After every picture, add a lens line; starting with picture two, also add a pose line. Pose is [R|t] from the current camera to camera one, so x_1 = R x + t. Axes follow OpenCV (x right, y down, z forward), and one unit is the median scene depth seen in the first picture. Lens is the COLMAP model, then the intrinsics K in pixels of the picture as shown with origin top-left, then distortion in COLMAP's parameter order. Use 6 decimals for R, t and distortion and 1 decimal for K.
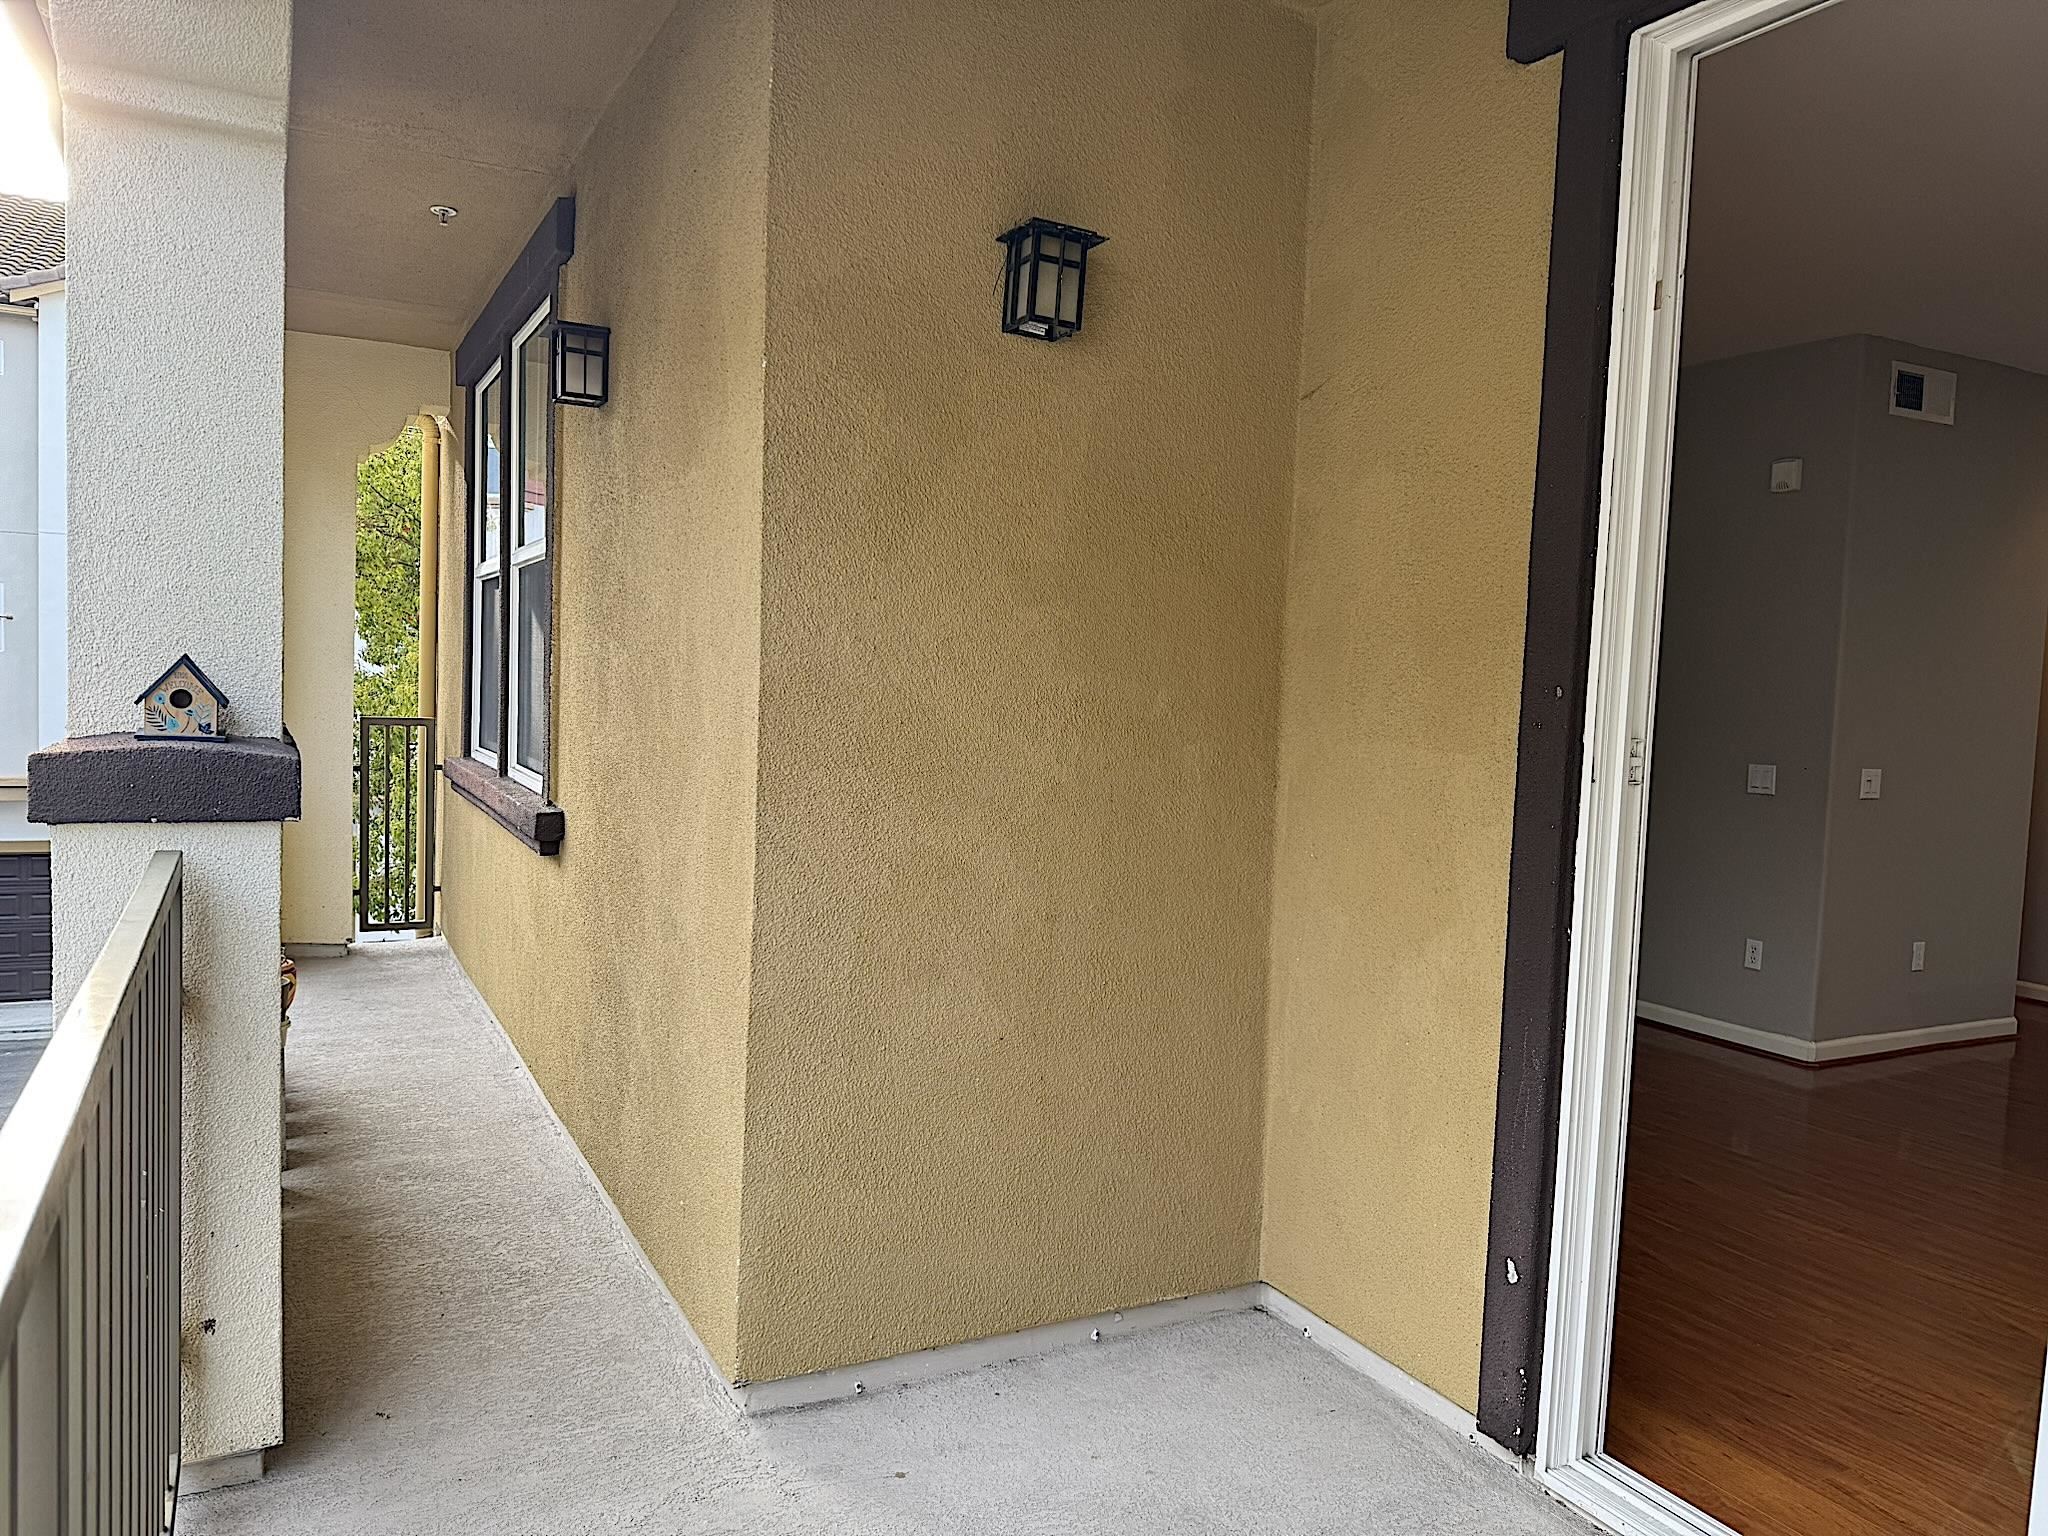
lens RADIAL K [[1444.9, 0, 1024.0], [0, 1444.9, 768.0], [0, 0, 1]] dist [0.112548, -0.165863]
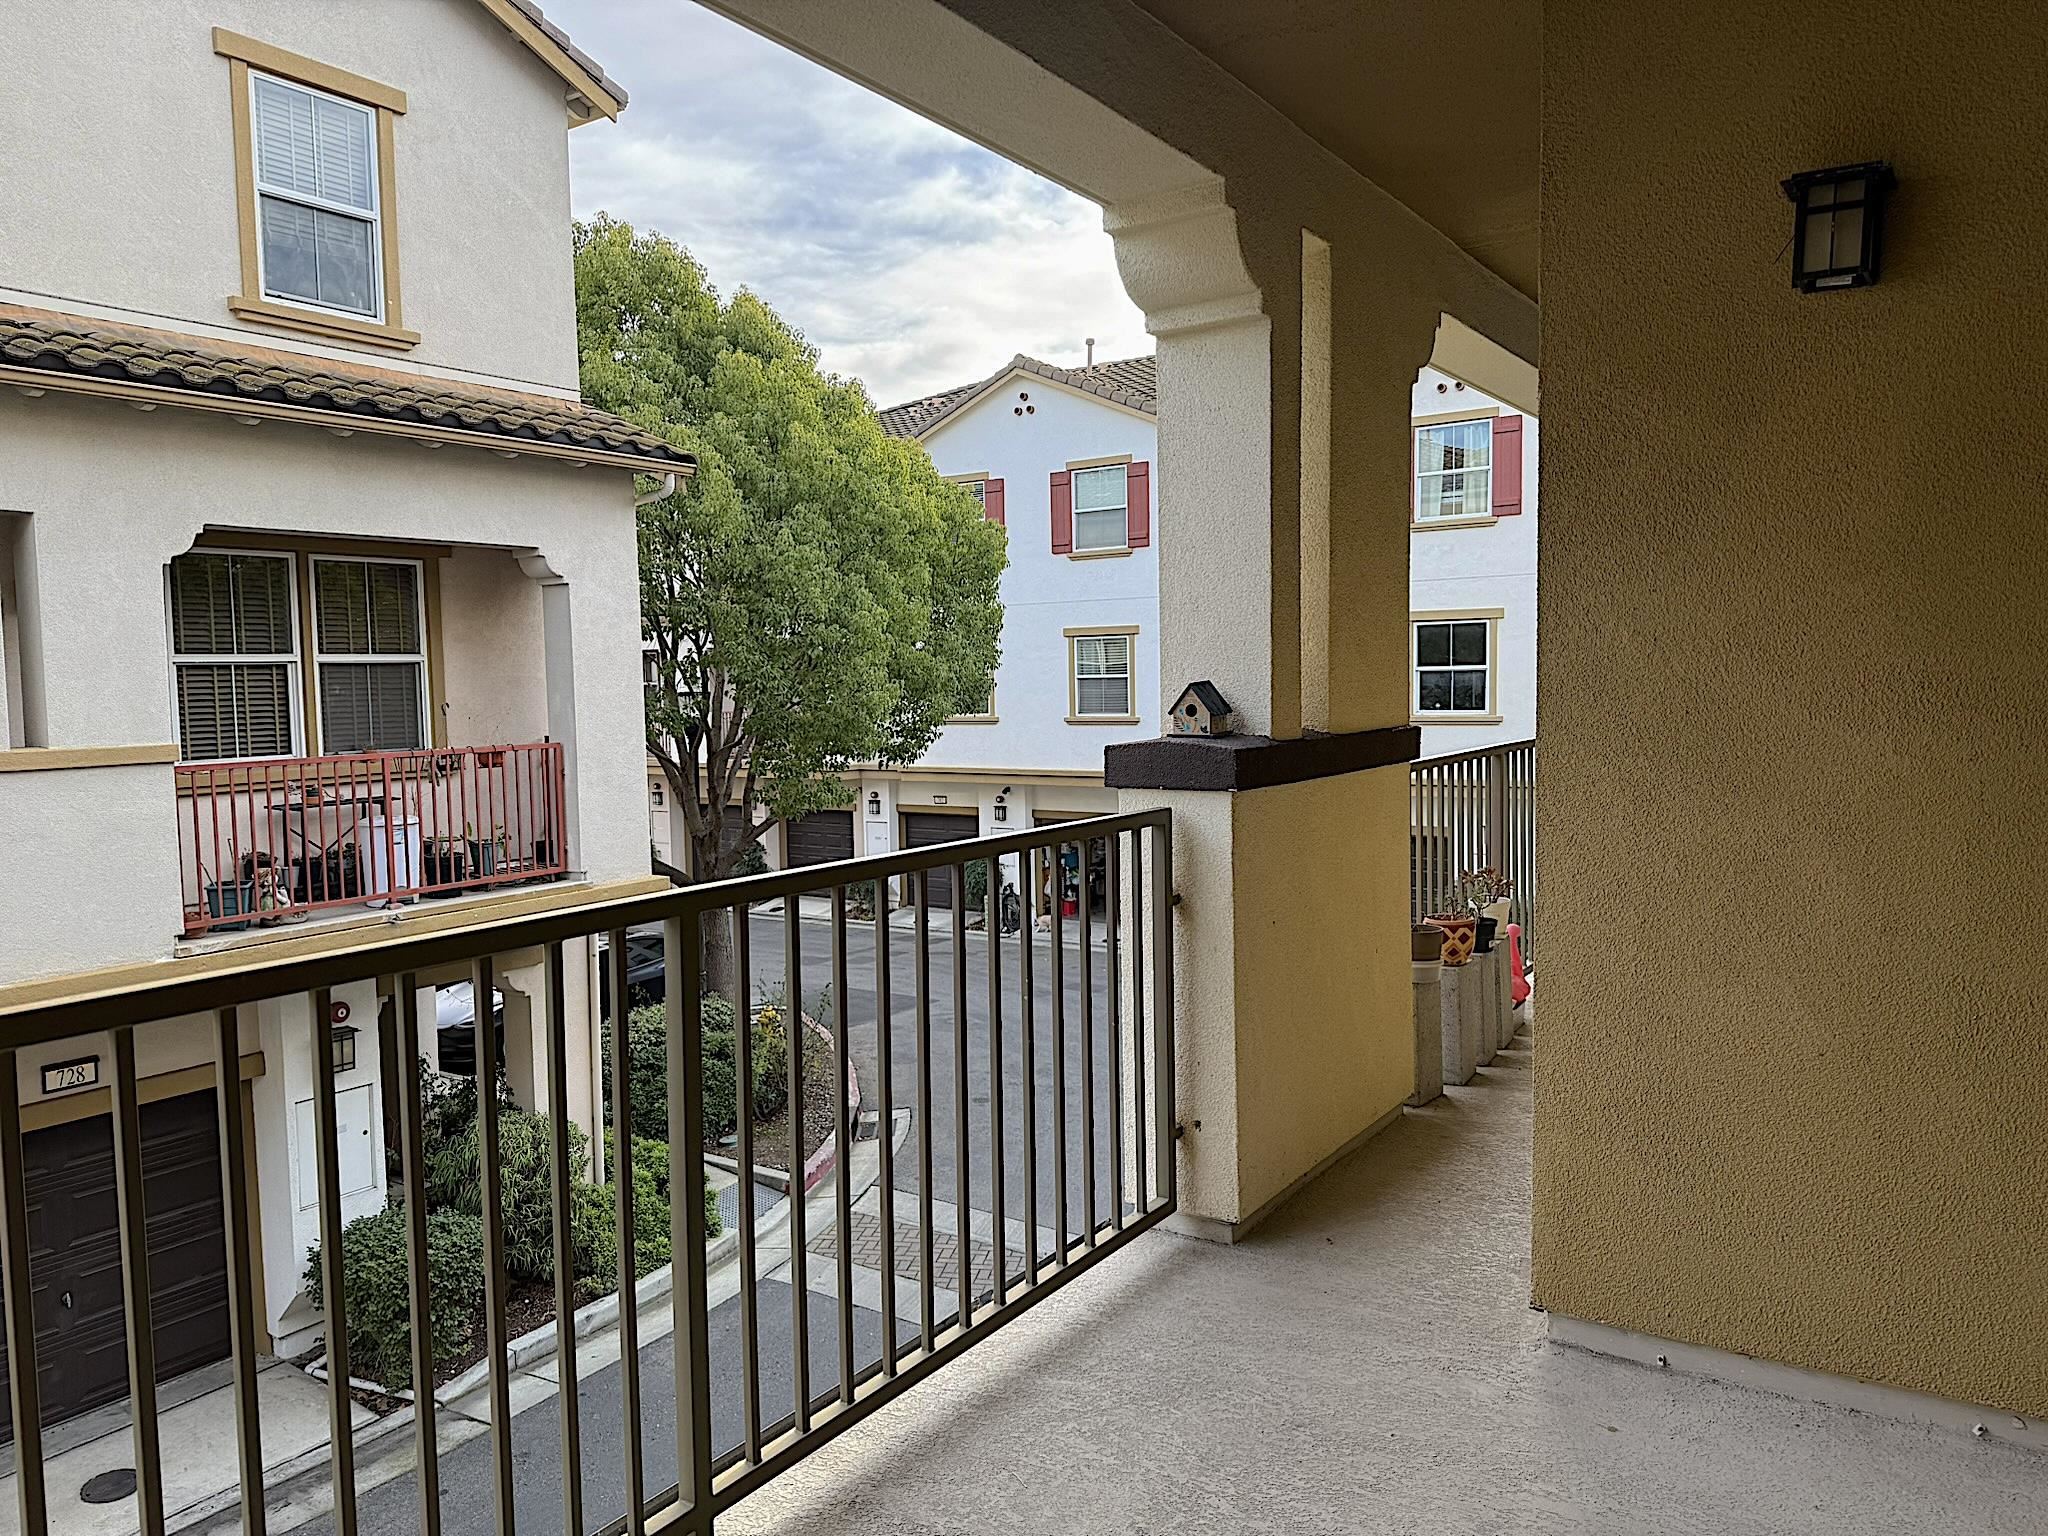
lens RADIAL K [[1444.9, 0, 1024.0], [0, 1444.9, 768.0], [0, 0, 1]] dist [0.112548, -0.165863]
pose [[0.467134, 0.007578, -0.884154, 0.593347], [-0.012681, 0.999918, 0.001871, 0.010575], [0.884096, 0.010338, 0.467191, 0.120346]]
